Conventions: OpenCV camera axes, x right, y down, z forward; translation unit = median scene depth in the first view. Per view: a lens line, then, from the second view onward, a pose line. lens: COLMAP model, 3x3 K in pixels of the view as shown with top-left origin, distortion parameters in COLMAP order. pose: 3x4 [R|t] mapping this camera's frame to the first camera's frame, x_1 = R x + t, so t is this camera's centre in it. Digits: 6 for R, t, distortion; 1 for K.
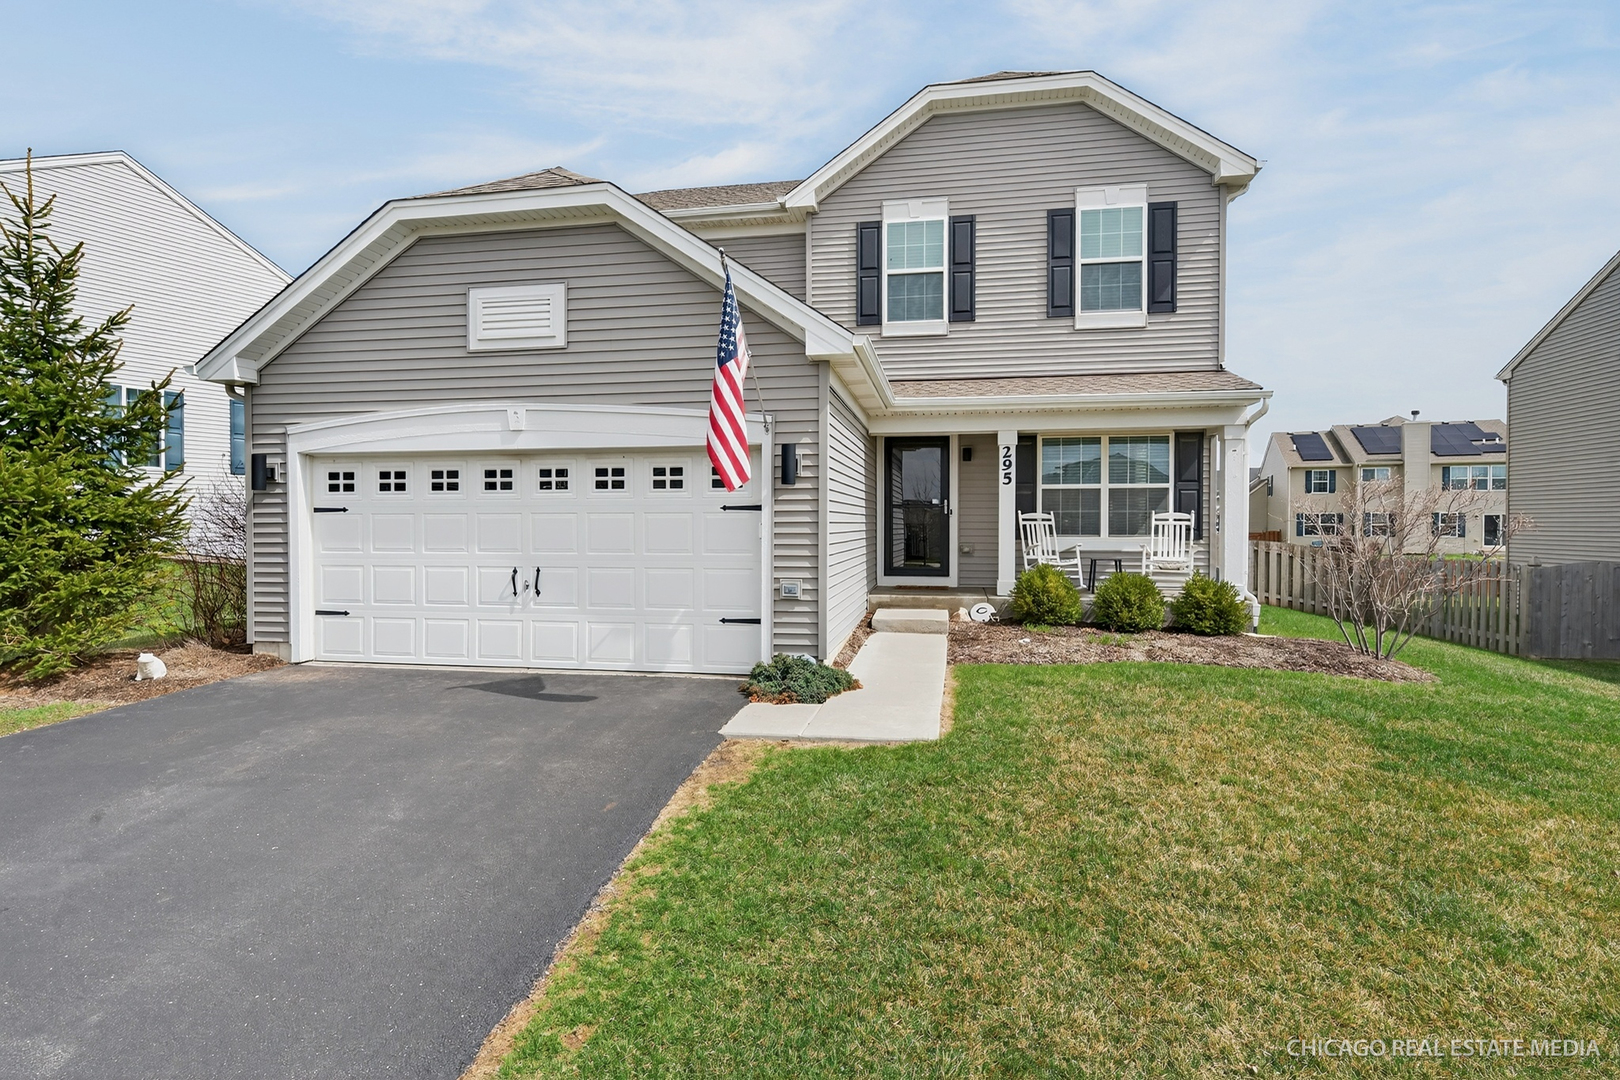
lens RADIAL K [[811.8, 0, 805.2], [0, 811.8, 522.5], [0, 0, 1]] dist [-0.004212, -0.000097]
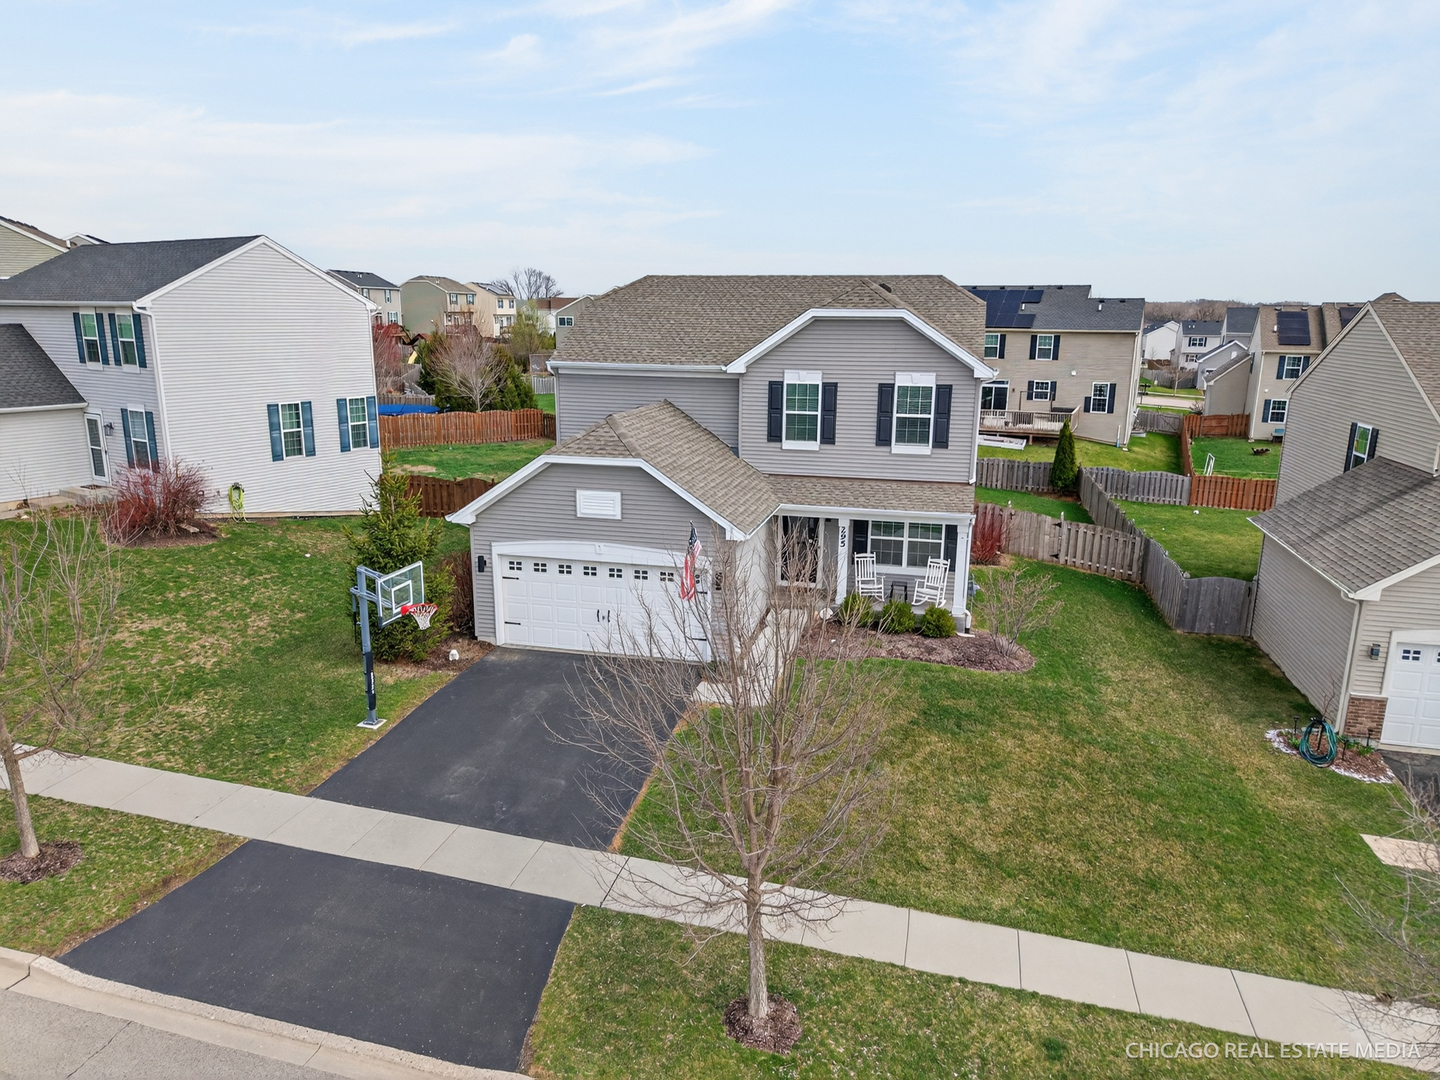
lens RADIAL K [[958.5, 0, 718.3], [0, 958.5, 522.6], [0, 0, 1]] dist [0.026604, -0.005414]
pose [[0.997748, 0.021313, -0.063601, 0.095781], [-0.007194, 0.976711, 0.214440, -0.531607], [0.066690, -0.213499, 0.974664, -1.066855]]
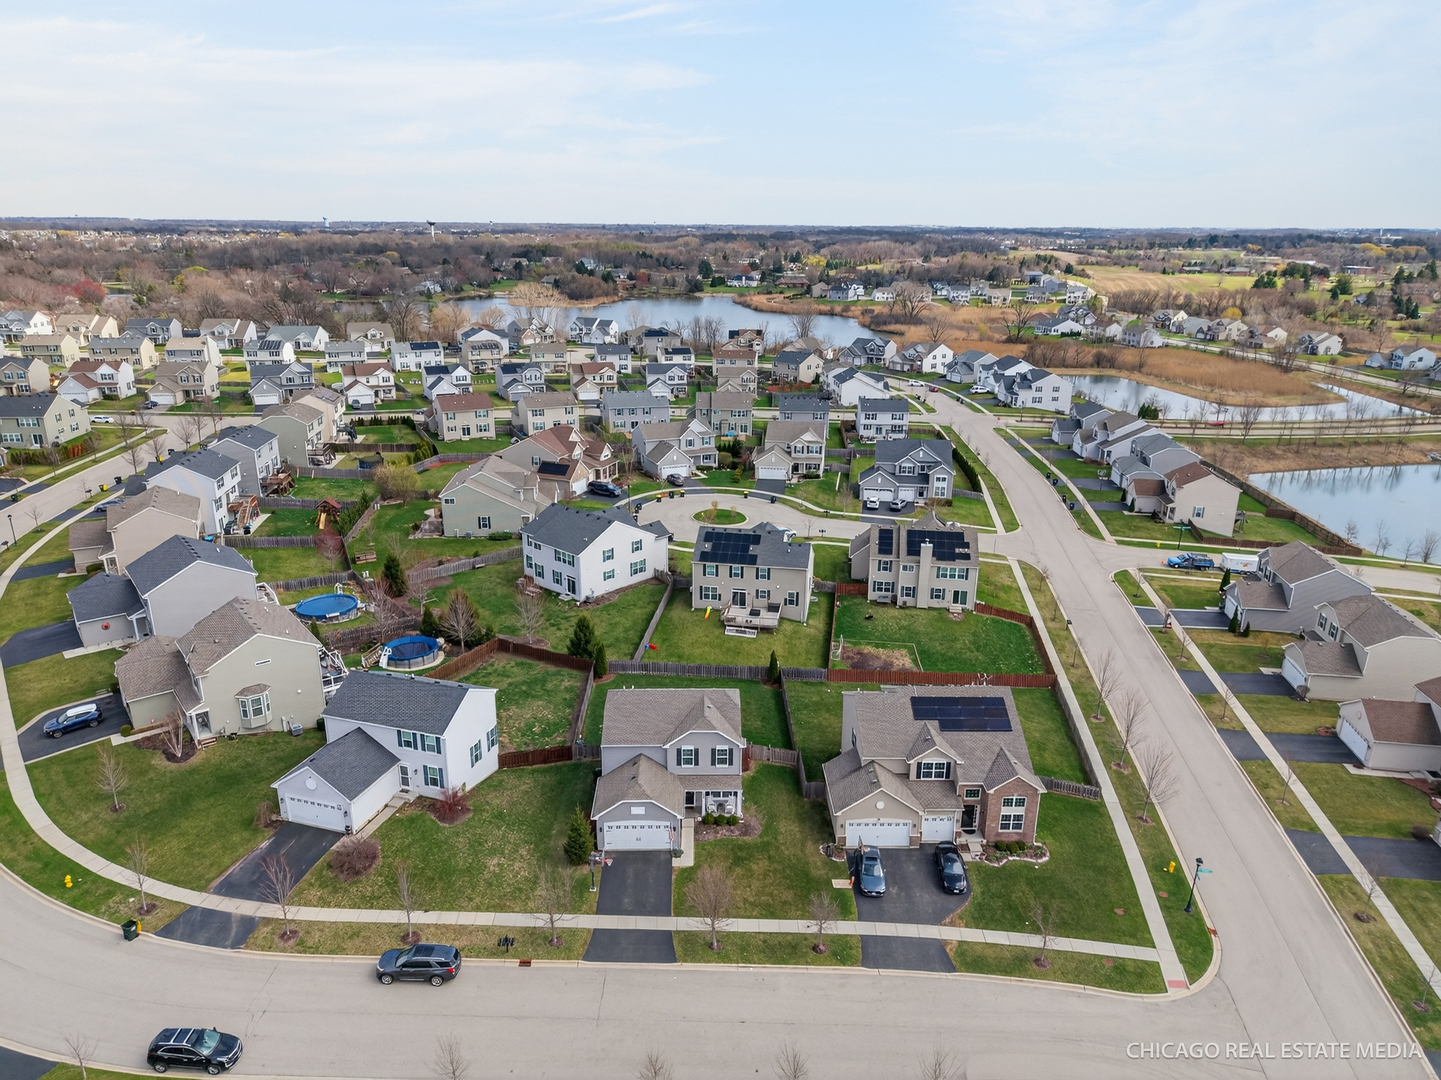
lens RADIAL K [[959.2, 0, 718.8], [0, 959.2, 522.5], [0, 0, 1]] dist [0.026604, -0.005414]
pose [[0.979381, -0.050844, 0.195519, -0.856471], [-0.008863, 0.956066, 0.293018, -3.786846], [-0.201827, -0.288710, 0.935902, -4.708594]]
